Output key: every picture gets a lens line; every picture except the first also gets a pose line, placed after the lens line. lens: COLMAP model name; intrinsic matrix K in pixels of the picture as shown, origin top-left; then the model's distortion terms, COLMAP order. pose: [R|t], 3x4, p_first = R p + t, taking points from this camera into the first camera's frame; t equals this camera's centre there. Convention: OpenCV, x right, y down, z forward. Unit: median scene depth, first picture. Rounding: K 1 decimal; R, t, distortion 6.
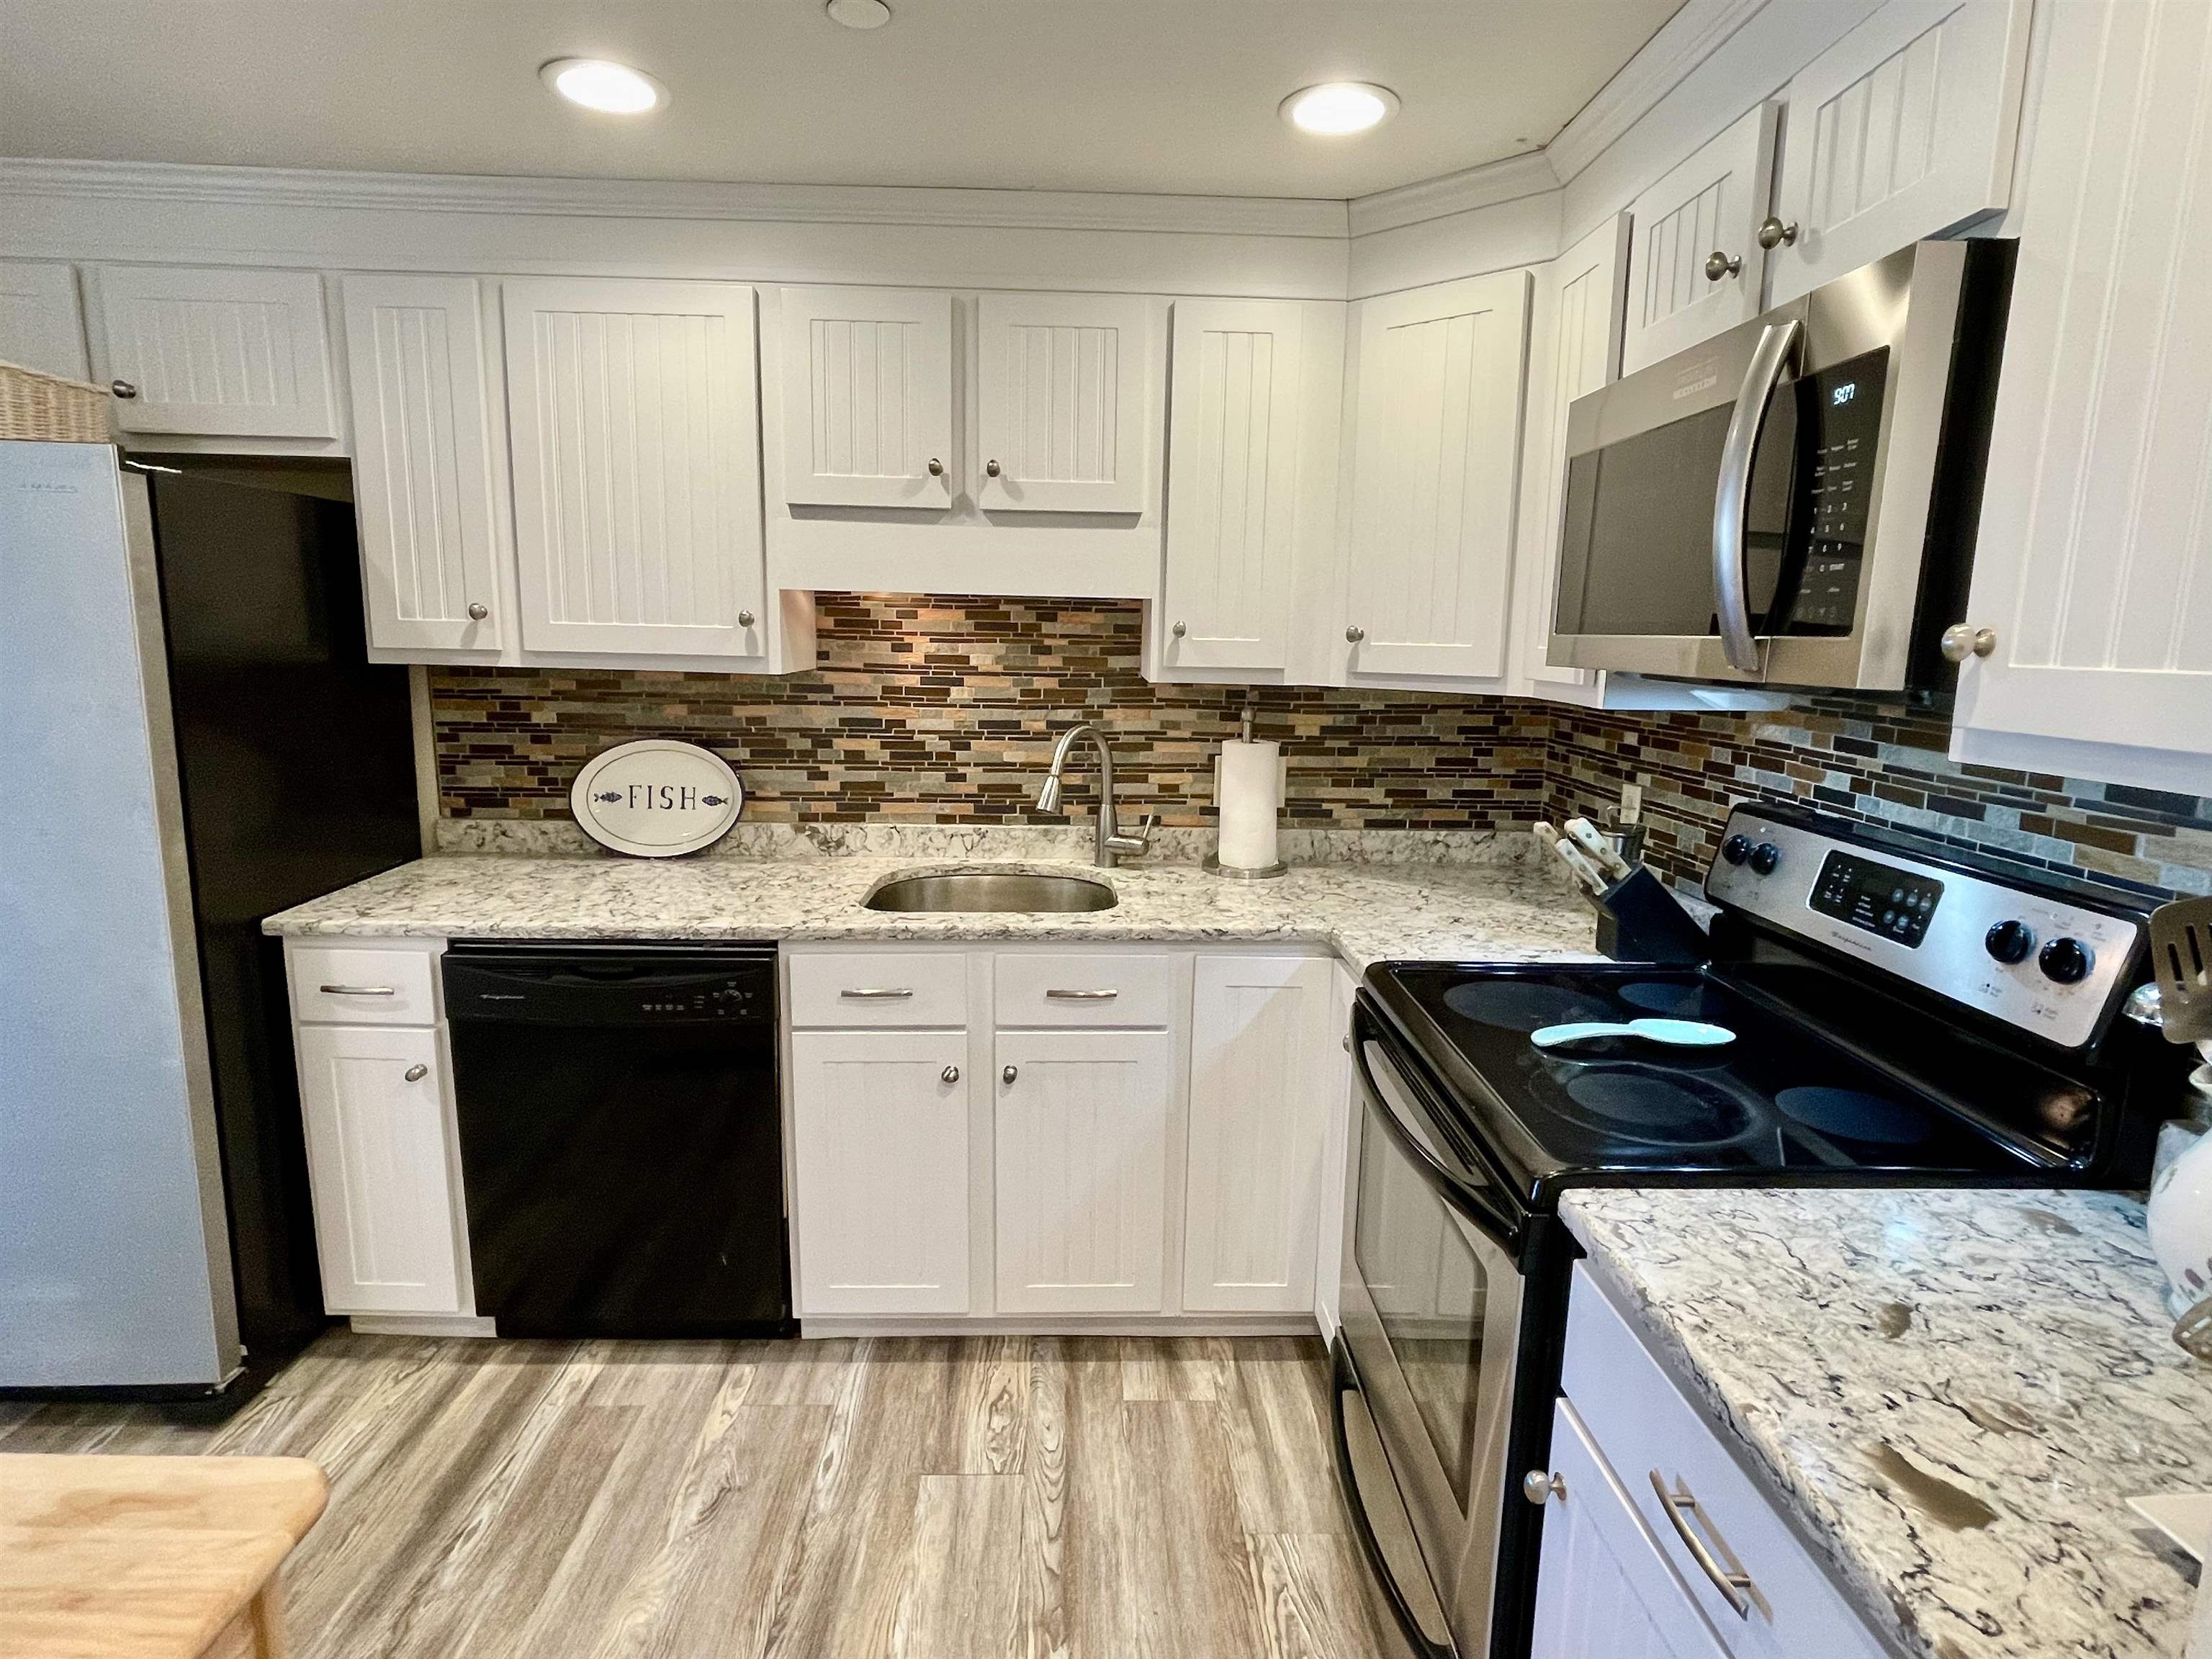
lens RADIAL K [[1168.9, 0, 1118.1], [0, 1168.9, 835.6], [0, 0, 1]] dist [-0.012659, 0.001956]
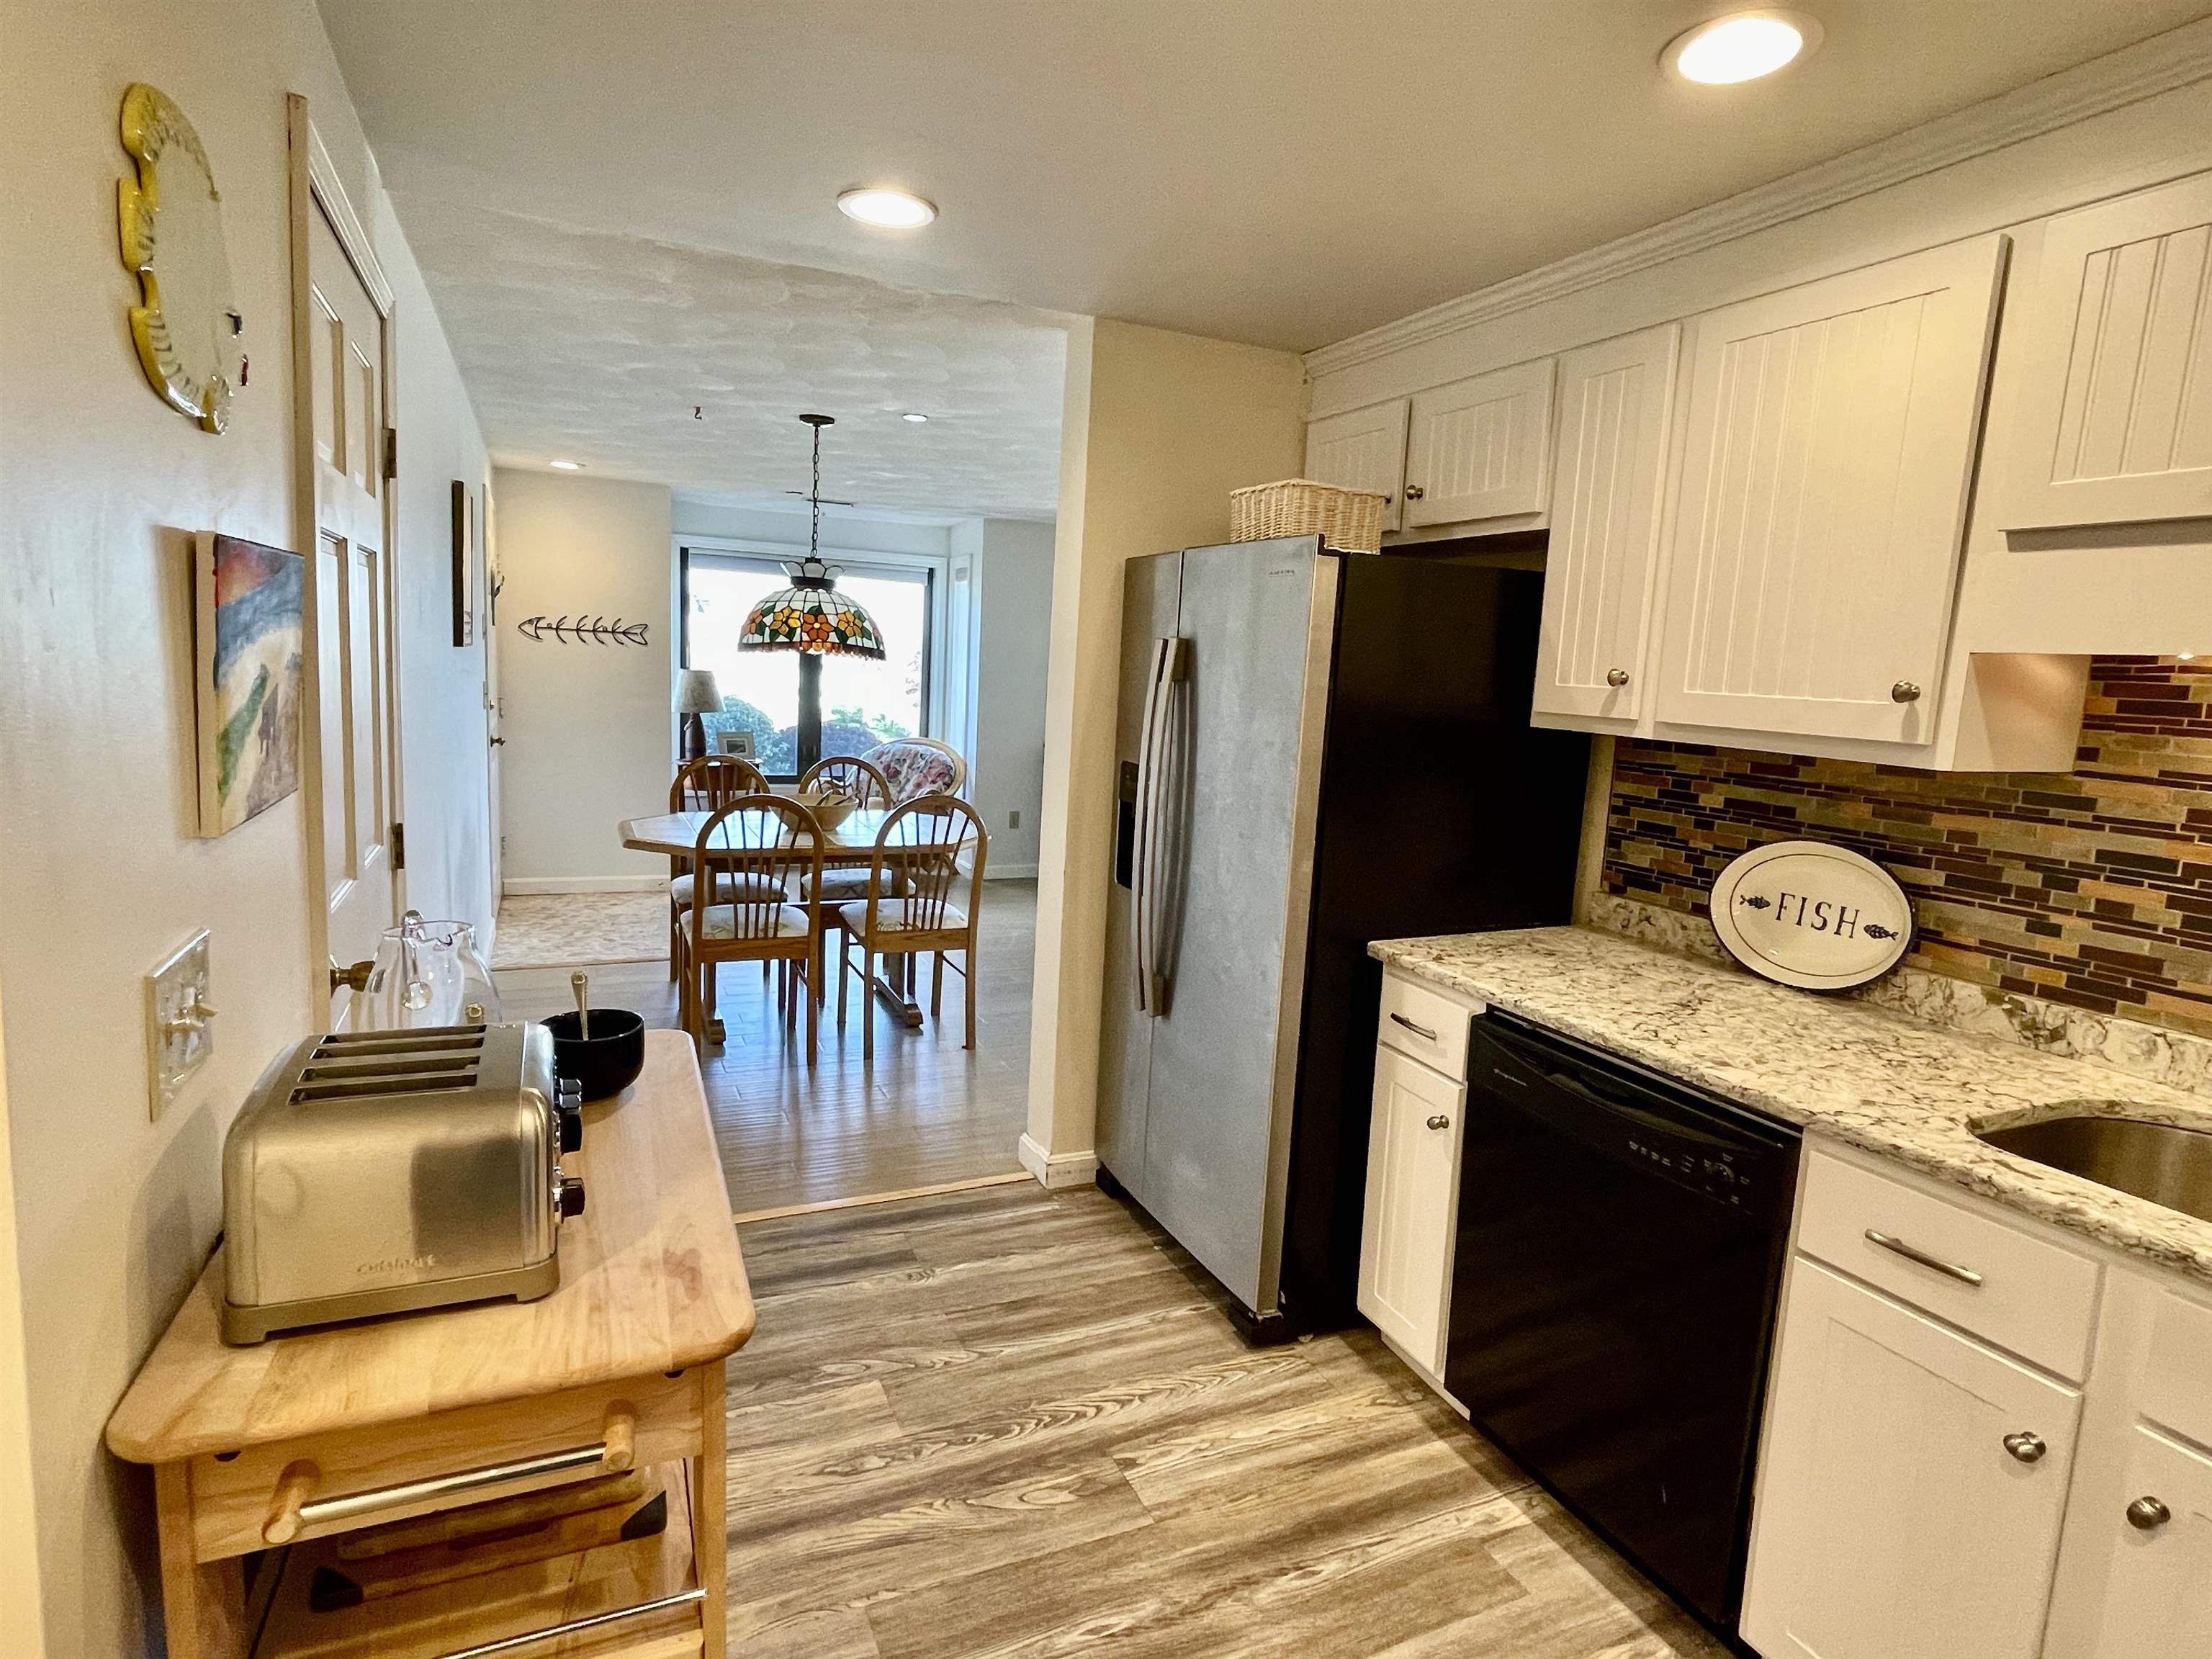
lens RADIAL K [[1168.9, 0, 1087.9], [0, 1168.9, 832.2], [0, 0, 1]] dist [-0.012659, 0.001956]
pose [[0.371827, 0.129965, -0.919159, 0.177982], [-0.202746, 0.977616, 0.056214, -0.037740], [0.905891, 0.165454, 0.389854, 0.273335]]
